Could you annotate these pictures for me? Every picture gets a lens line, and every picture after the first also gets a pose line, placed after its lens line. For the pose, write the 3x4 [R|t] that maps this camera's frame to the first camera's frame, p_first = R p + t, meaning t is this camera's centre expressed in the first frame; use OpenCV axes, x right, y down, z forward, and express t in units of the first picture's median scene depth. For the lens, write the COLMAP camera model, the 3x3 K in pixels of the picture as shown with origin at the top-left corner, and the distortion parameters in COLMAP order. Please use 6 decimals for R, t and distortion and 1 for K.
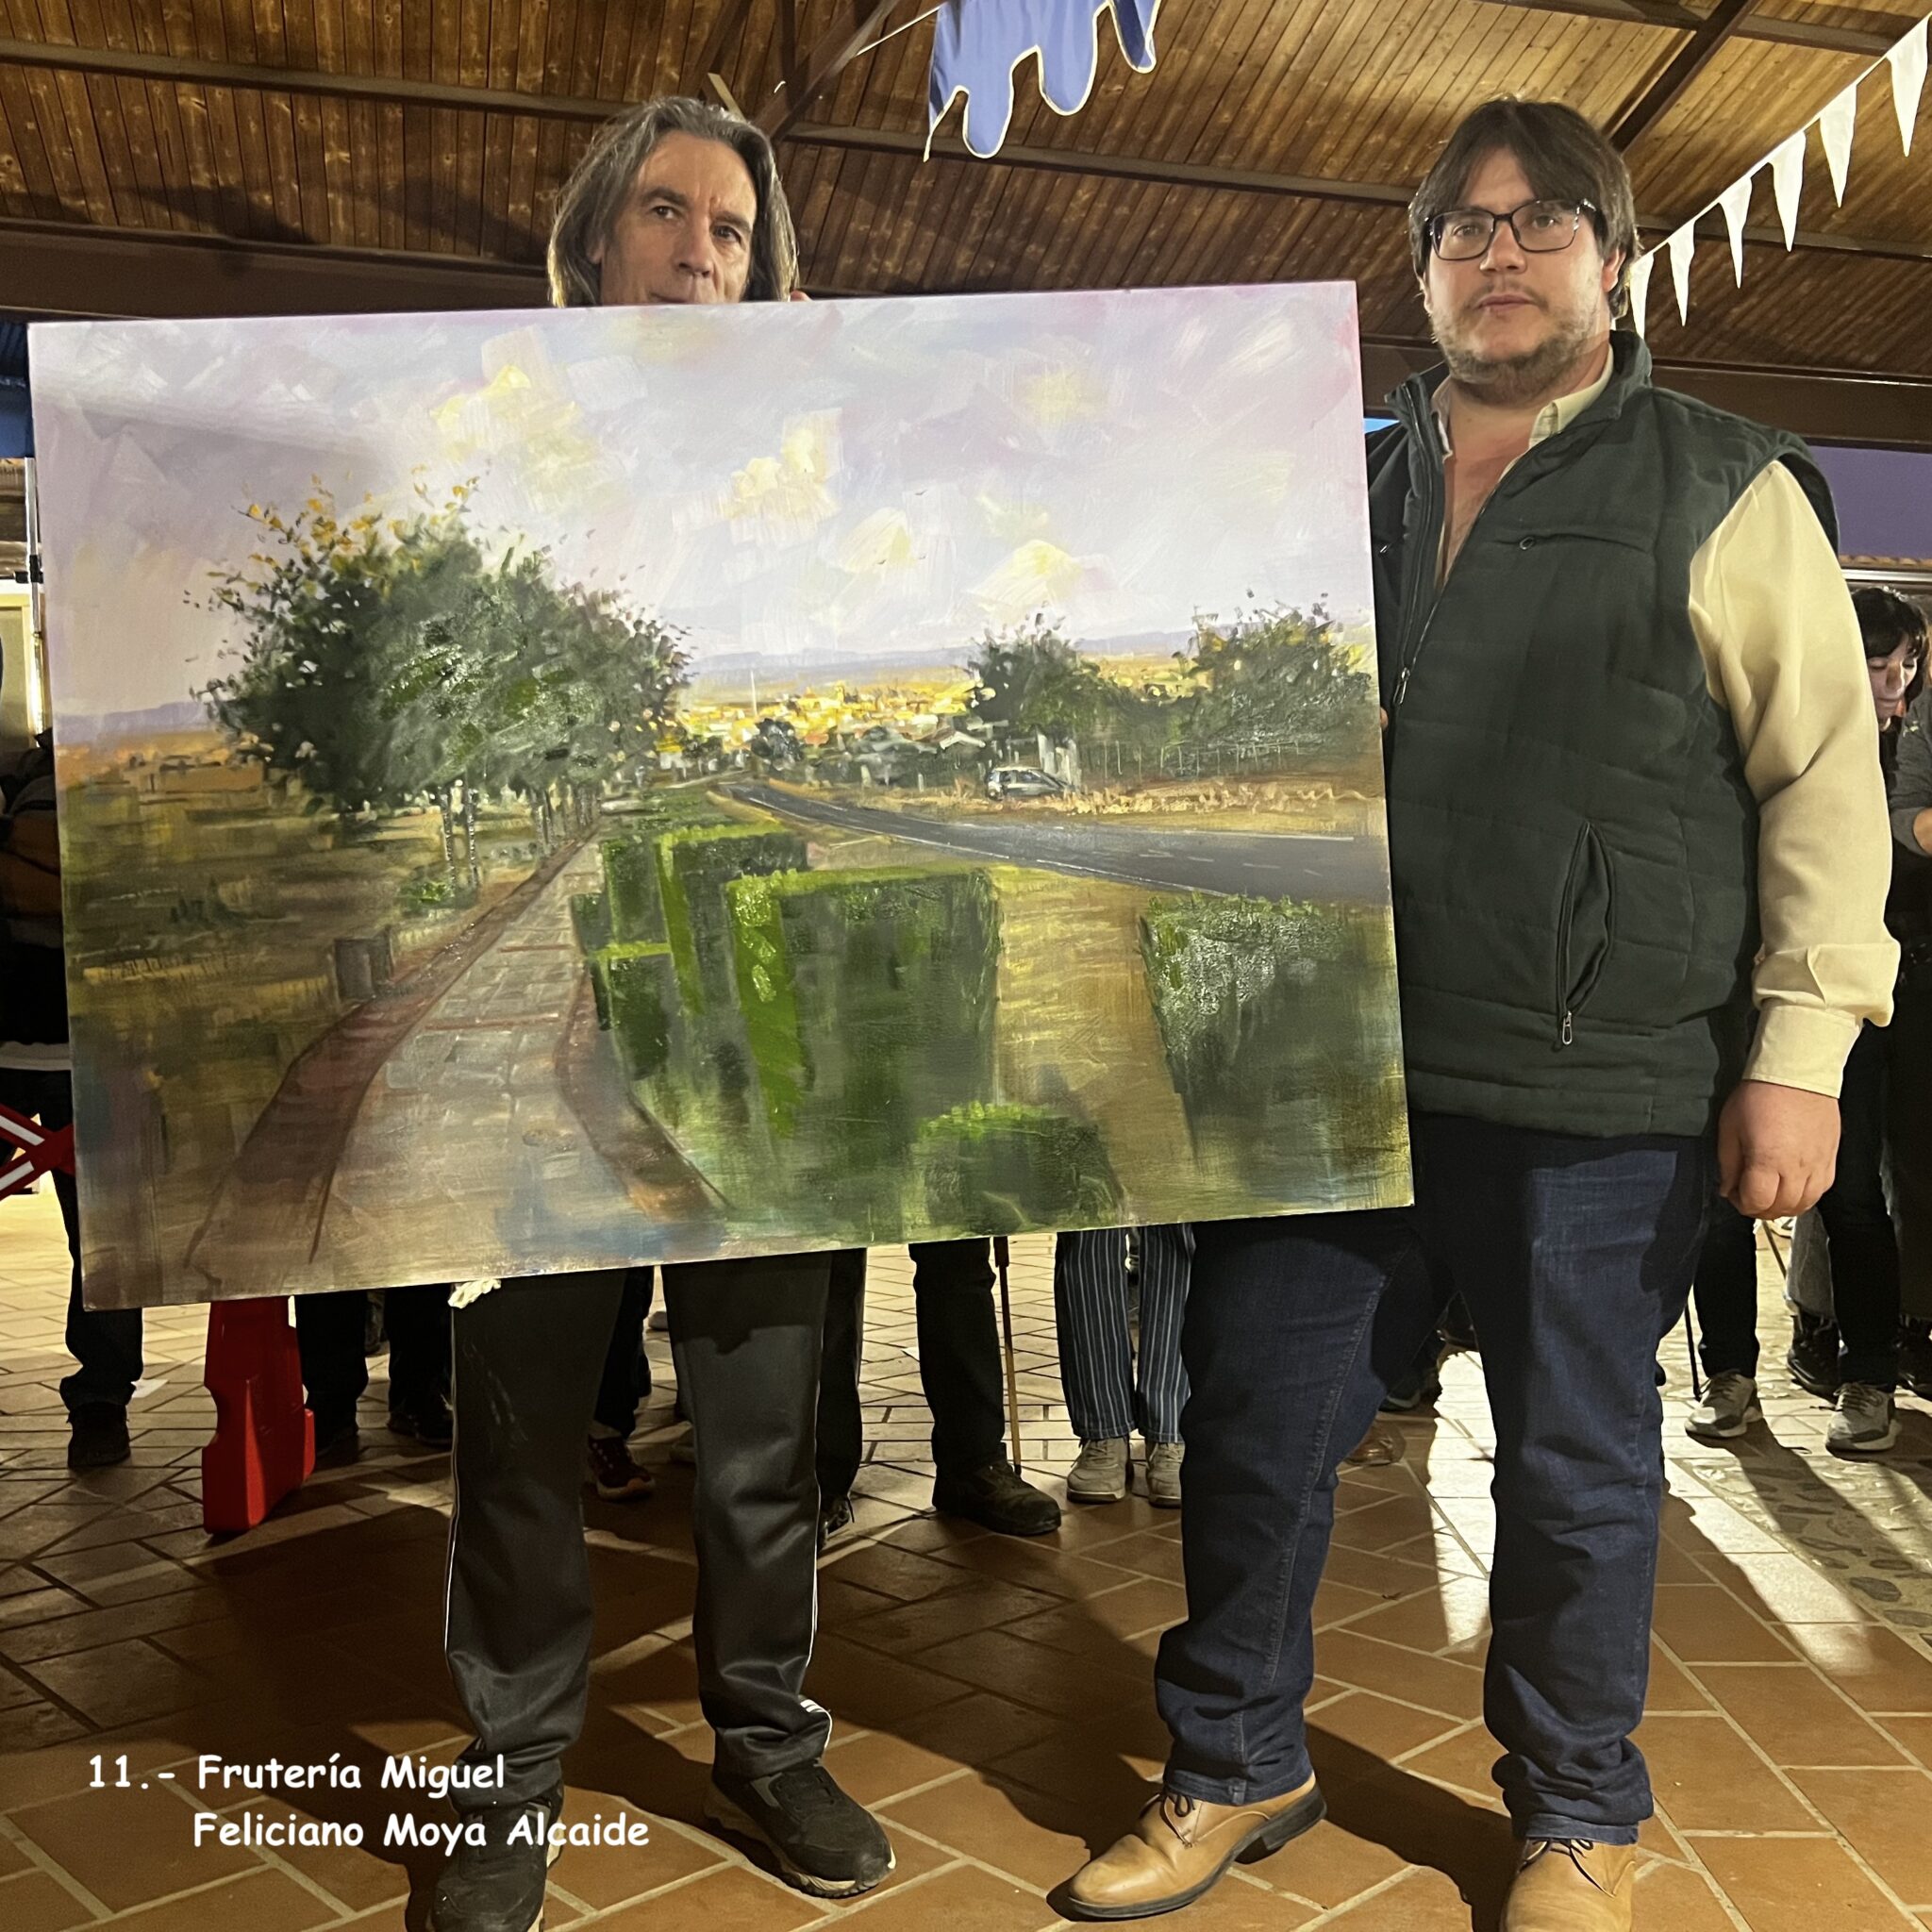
lens RADIAL K [[1980.5, 0, 996.8], [0, 1980.5, 969.0], [0, 0, 1]] dist [0.021622, -0.002683]
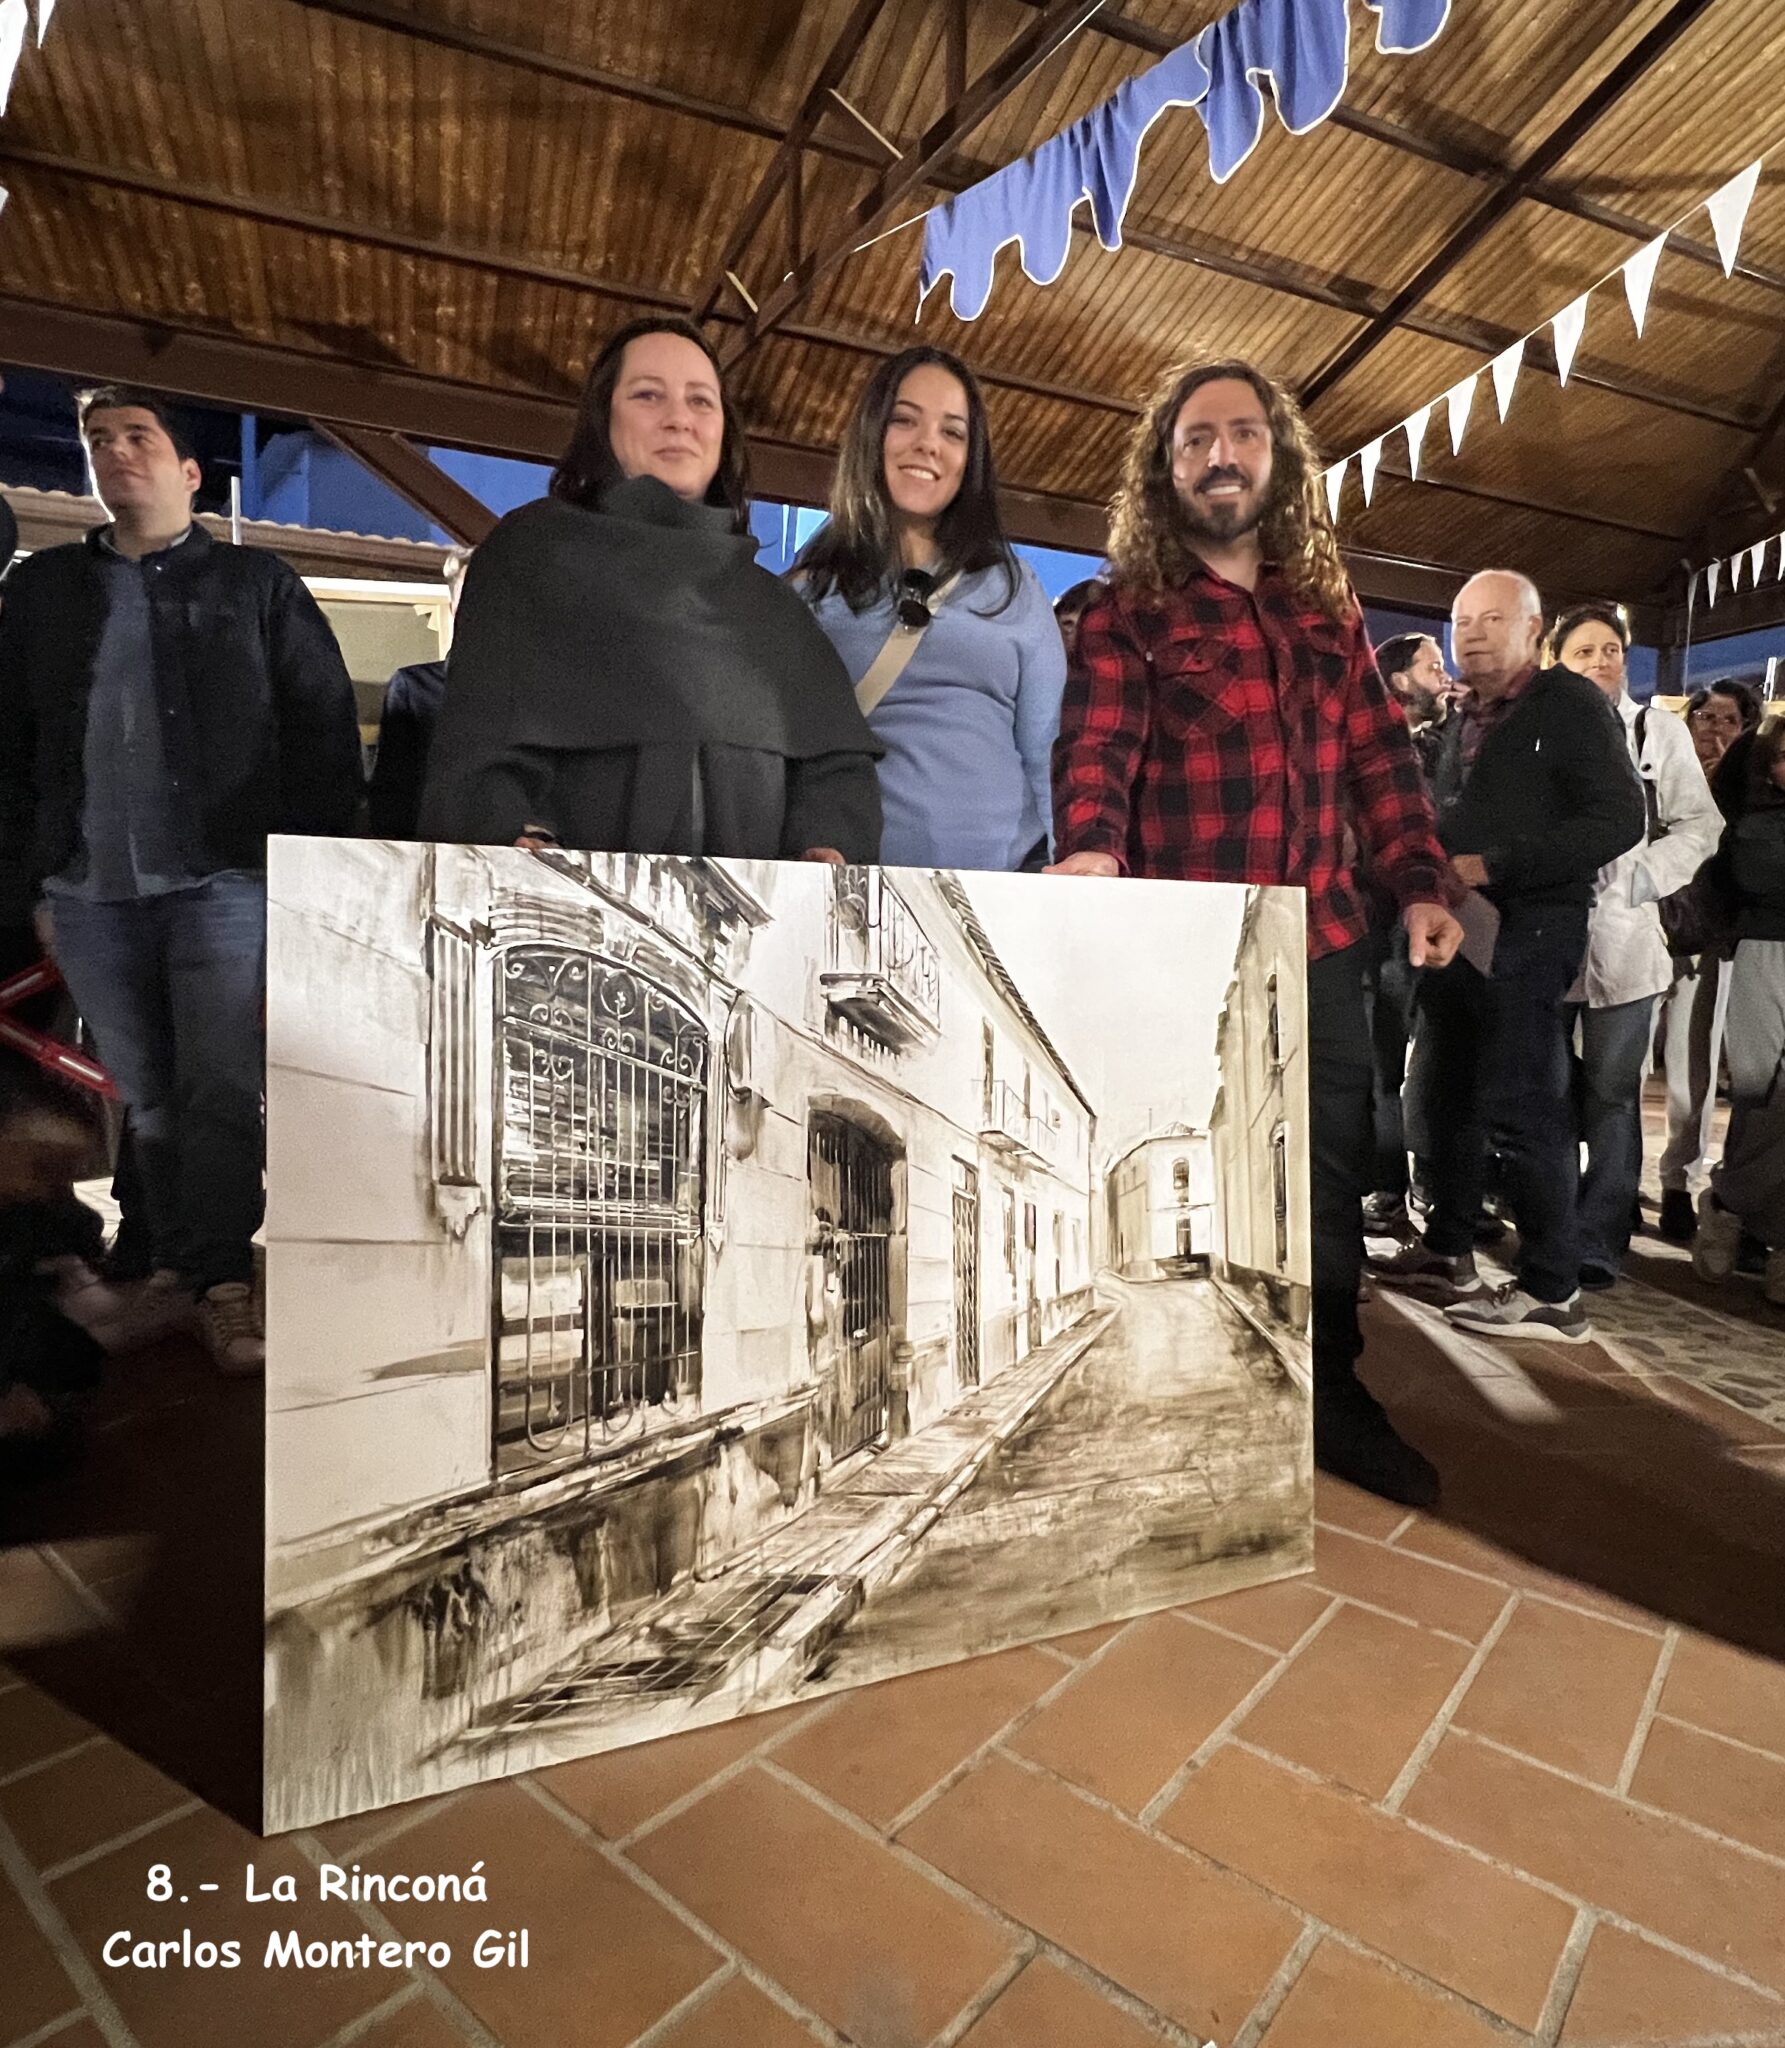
lens RADIAL K [[1193.5, 0, 951.4], [0, 1193.5, 1006.9], [0, 0, 1]] dist [-0.003439, 0.001931]
pose [[0.990592, 0.028347, 0.133878, -0.077830], [-0.036484, 0.997608, 0.058720, 0.015869], [-0.131894, -0.063052, 0.989257, 0.096926]]
